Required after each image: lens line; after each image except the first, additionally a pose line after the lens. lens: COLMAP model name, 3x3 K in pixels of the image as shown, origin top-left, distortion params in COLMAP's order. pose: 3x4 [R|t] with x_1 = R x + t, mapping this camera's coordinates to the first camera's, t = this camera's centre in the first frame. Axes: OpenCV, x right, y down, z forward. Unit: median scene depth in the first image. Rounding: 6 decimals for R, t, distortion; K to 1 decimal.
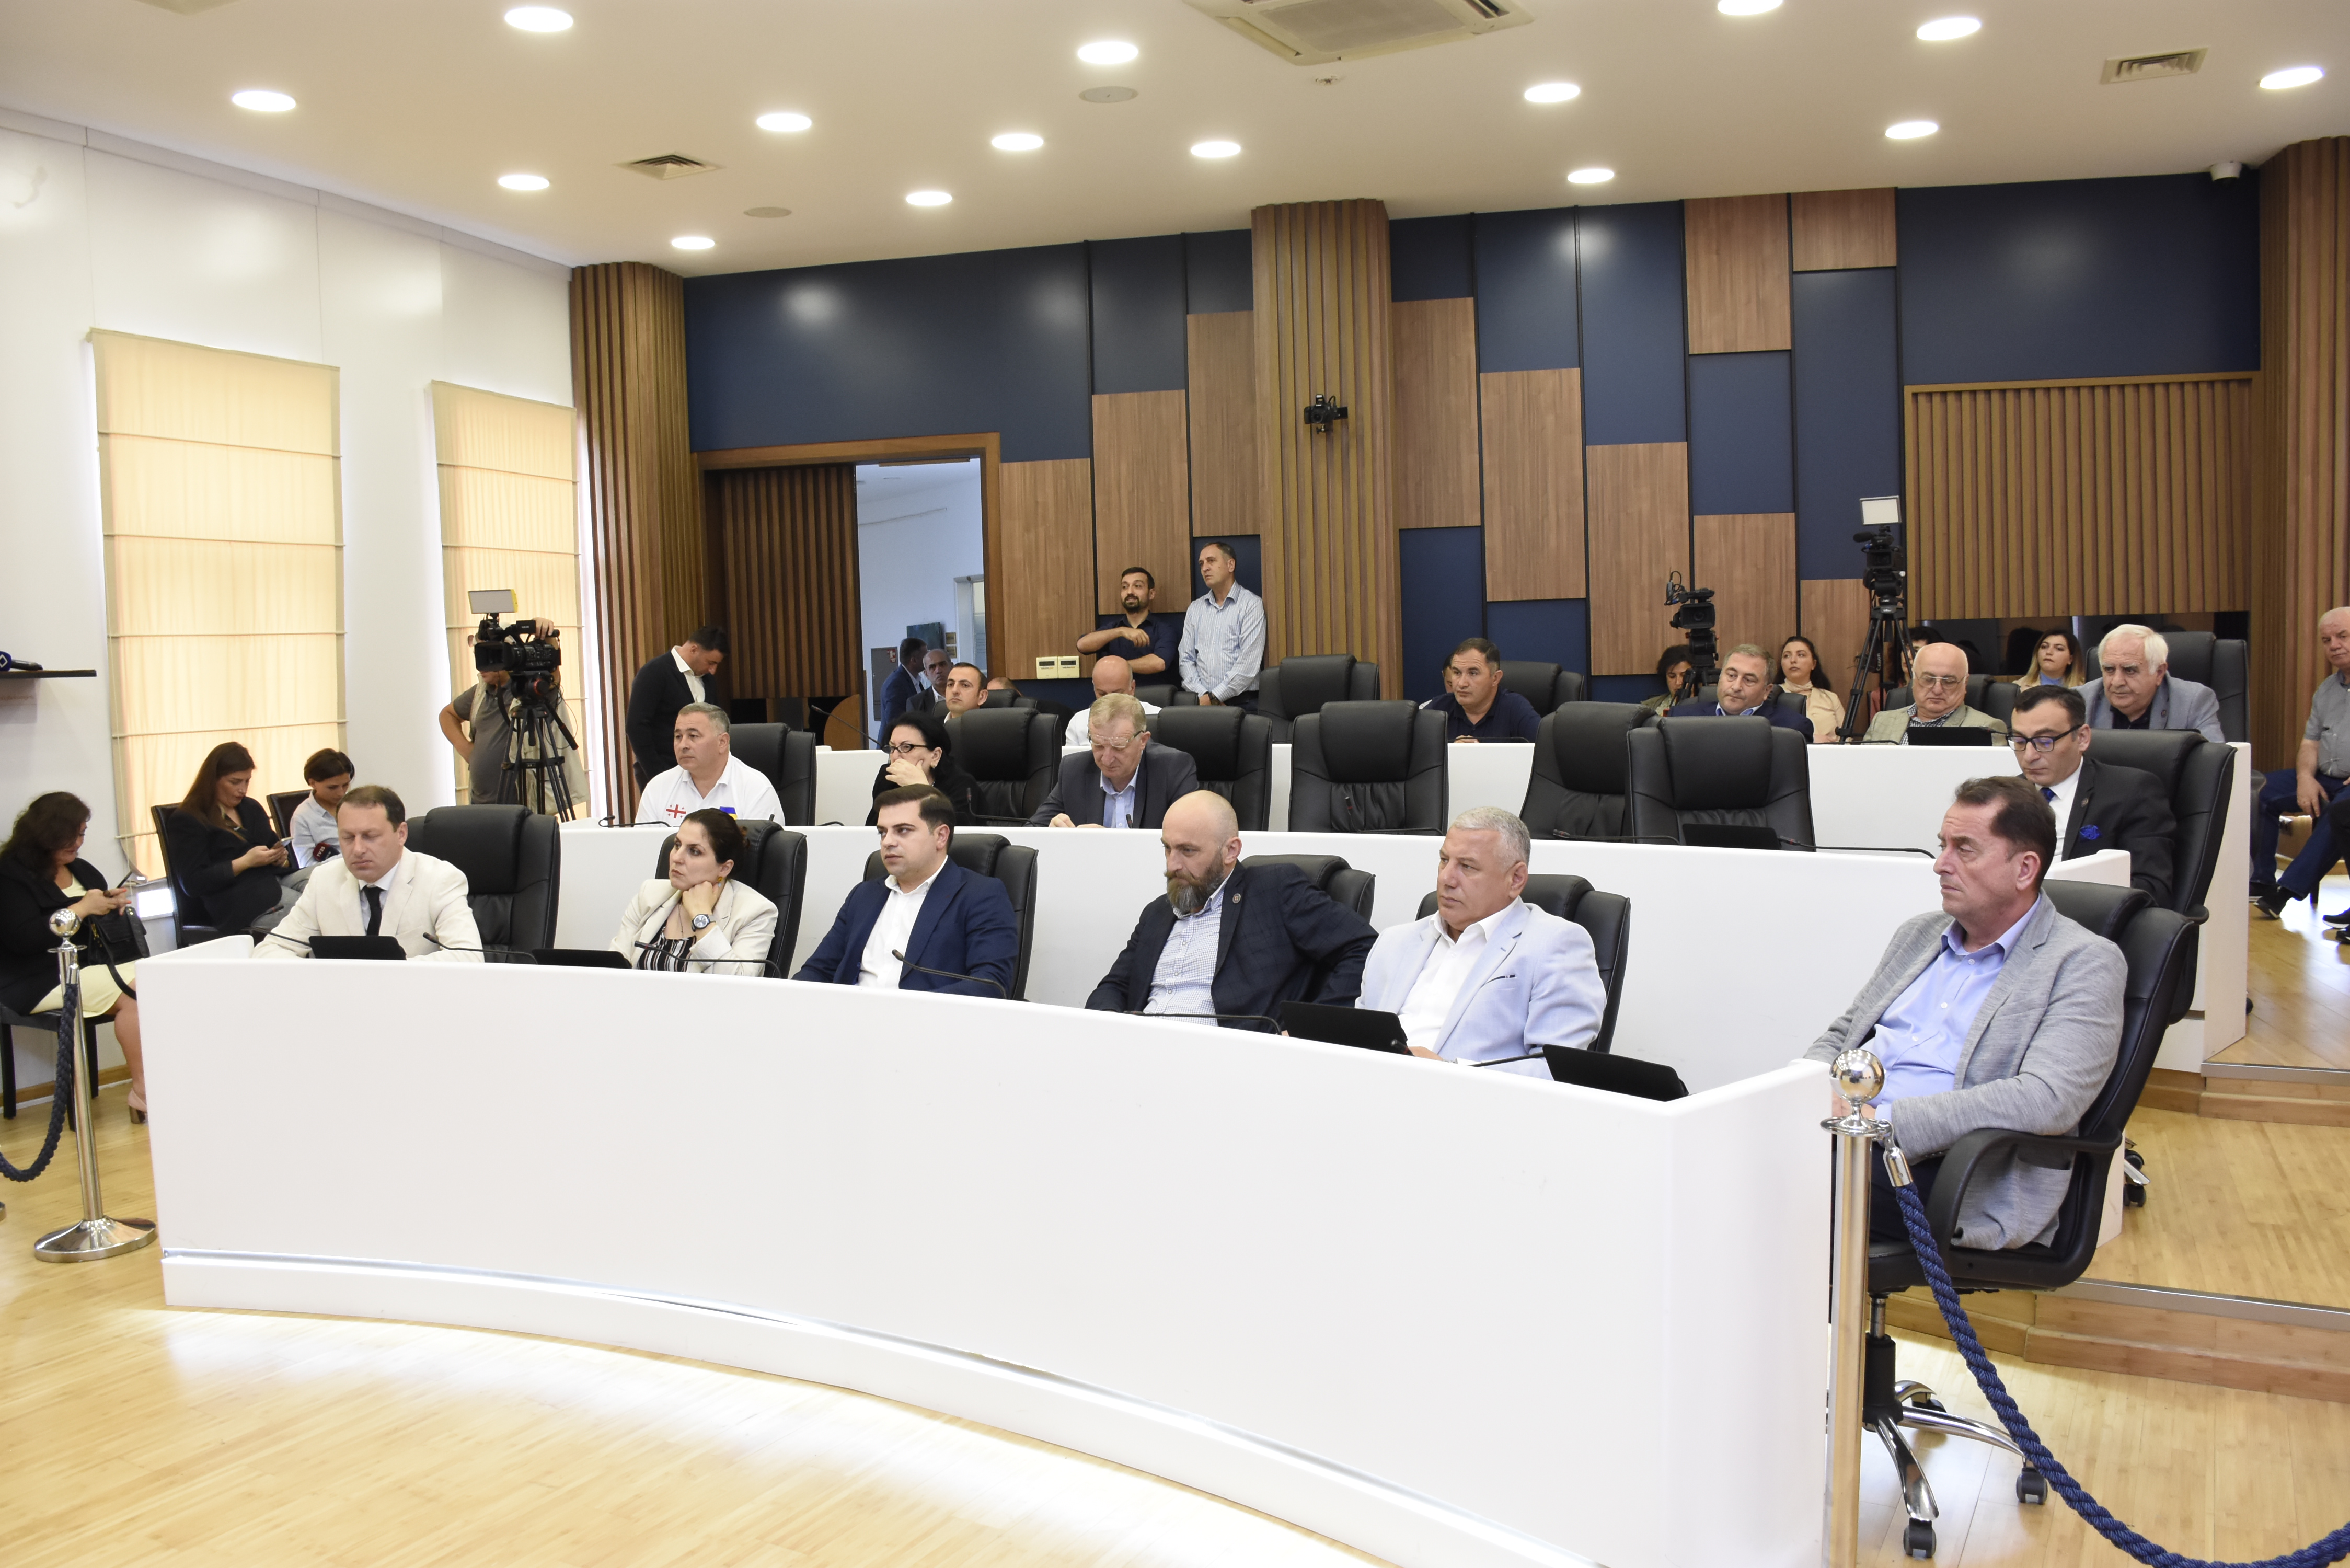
lens RADIAL K [[1904.6, 0, 1140.0], [0, 1904.6, 786.1], [0, 0, 1]] dist [-0.146204, 0.112374]
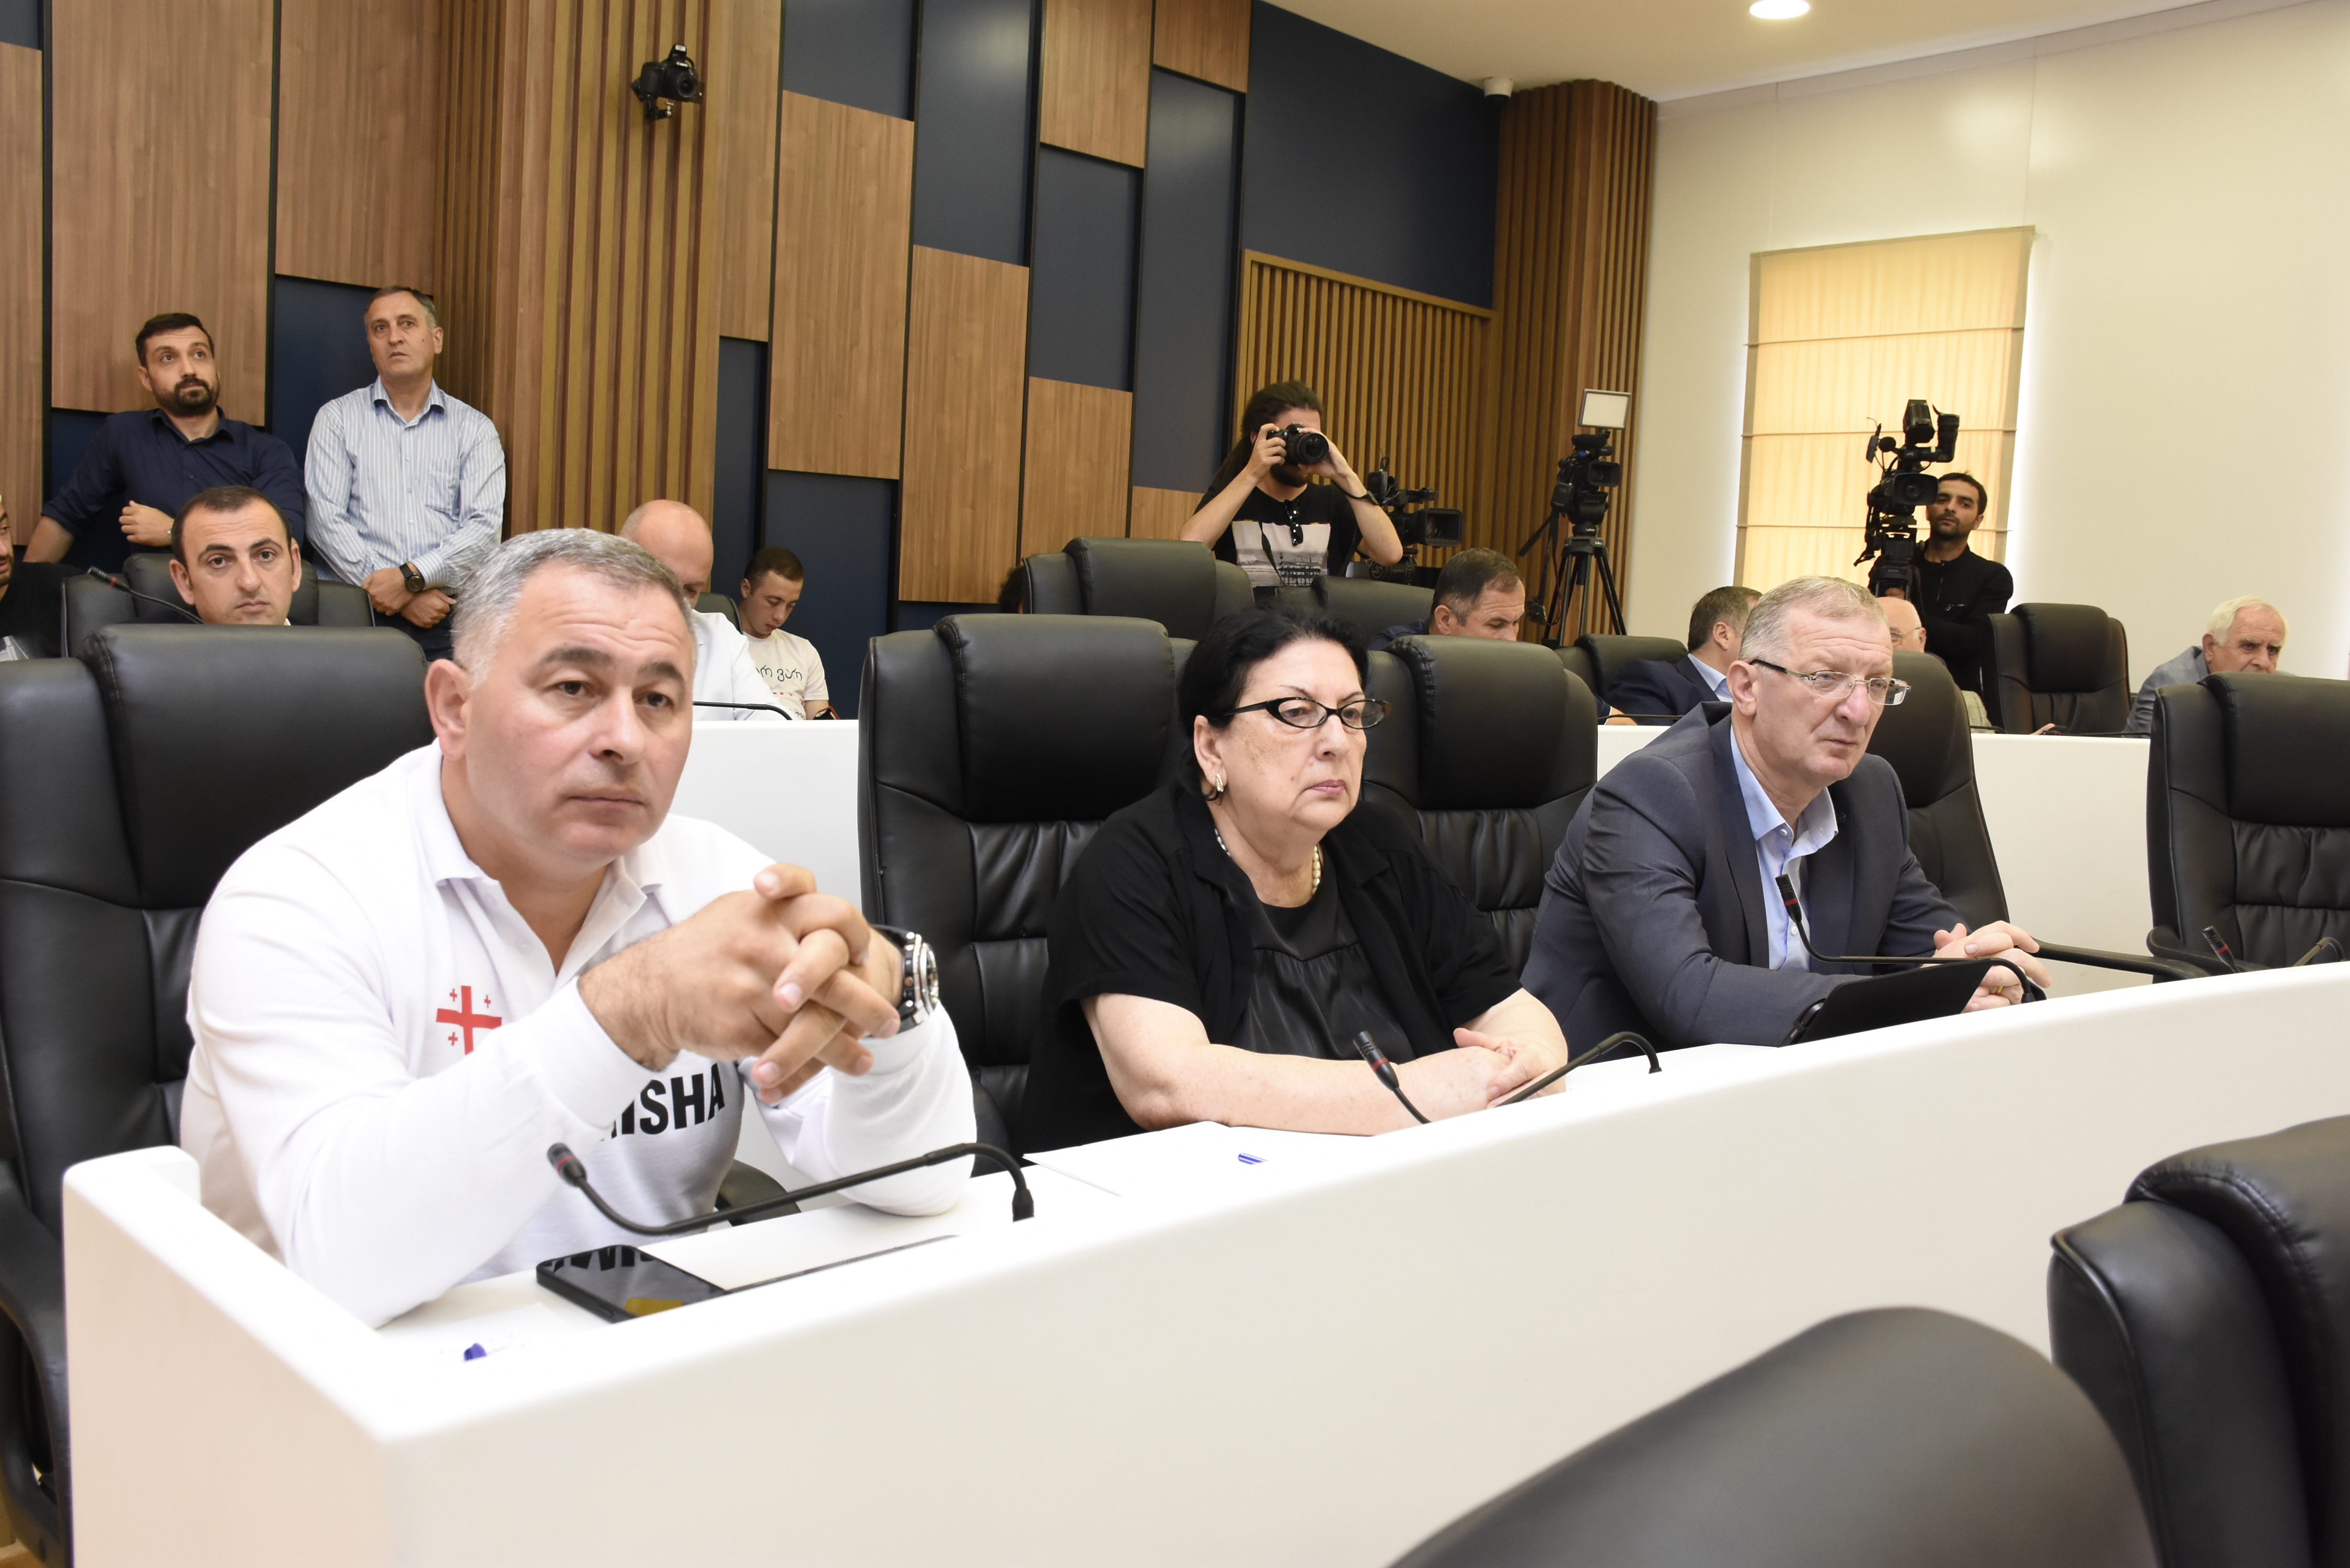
lens RADIAL K [[1893.5, 0, 1175.0], [0, 1893.5, 784.0], [0, 0, 1]] dist [-0.150863, 0.115238]
pose [[0.538486, -0.025115, 0.842260, -0.261218], [-0.001202, 0.999532, 0.030573, -0.016050], [-0.842634, -0.017475, 0.538203, 0.586313]]
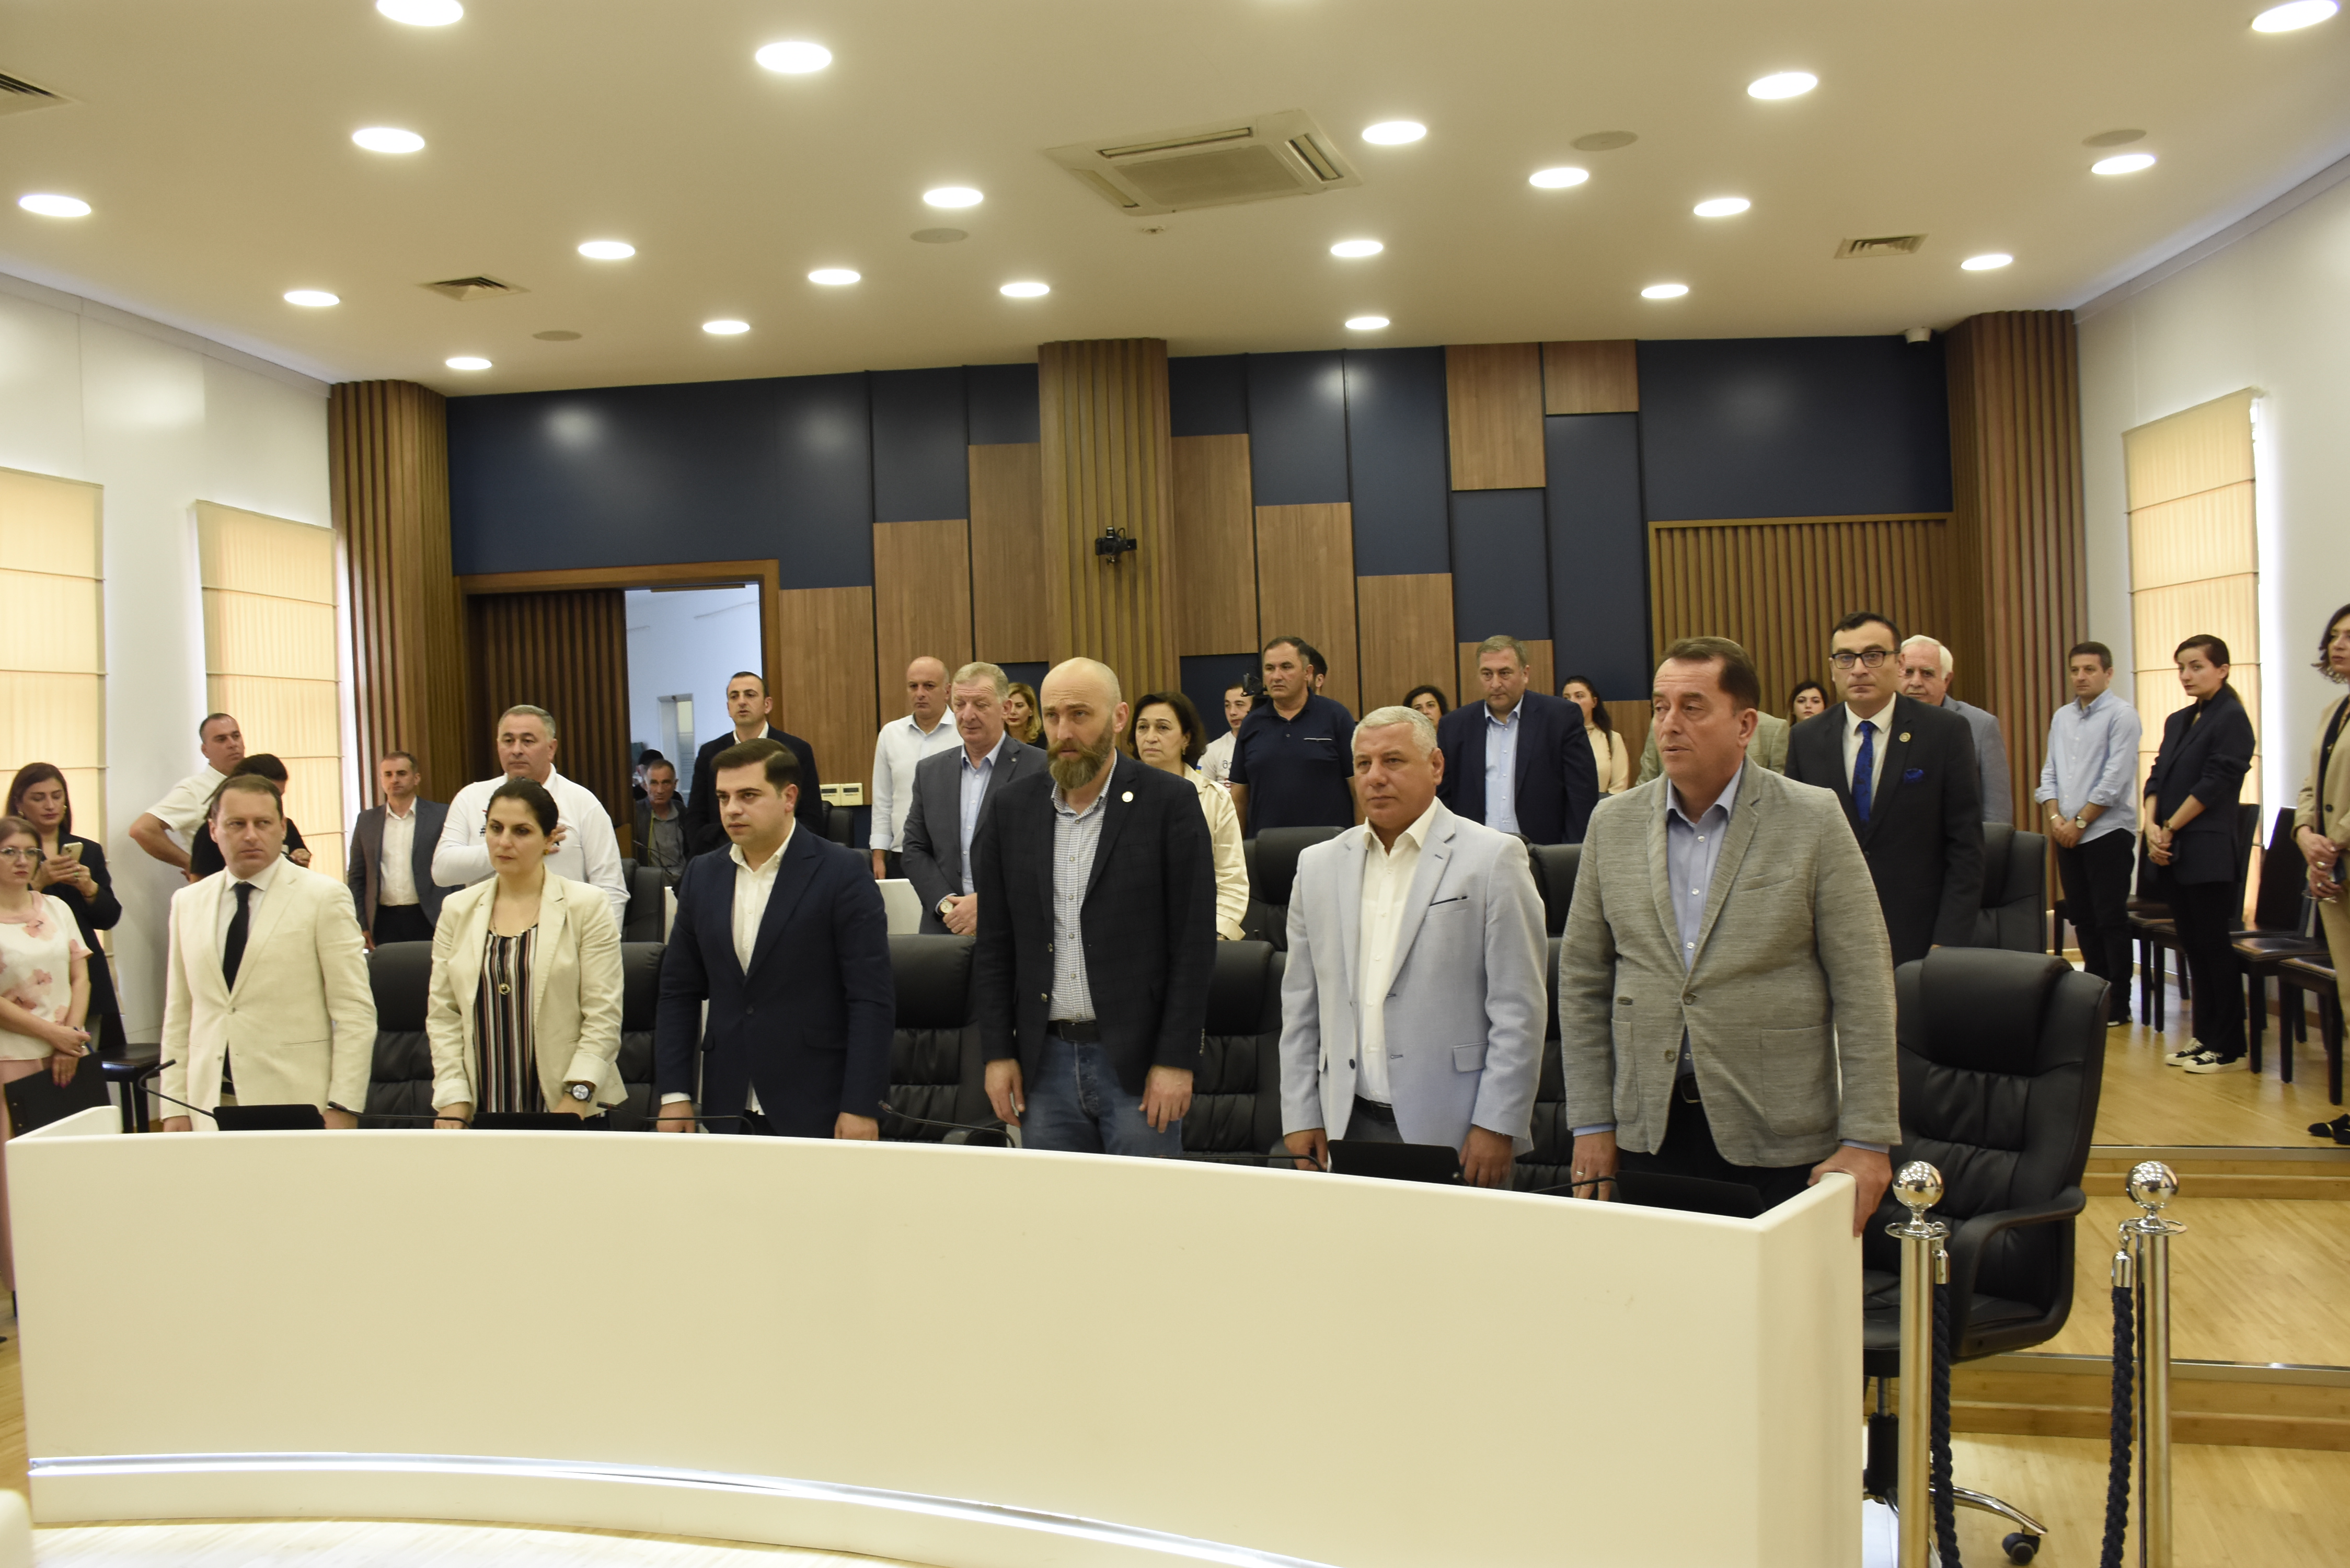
lens RADIAL K [[1893.5, 0, 1175.0], [0, 1893.5, 784.0], [0, 0, 1]] dist [-0.150863, 0.115238]
pose [[0.980817, -0.011236, 0.194608, -0.068661], [0.022865, 0.998077, -0.057610, -0.007755], [-0.193587, 0.060954, 0.979188, -0.000653]]
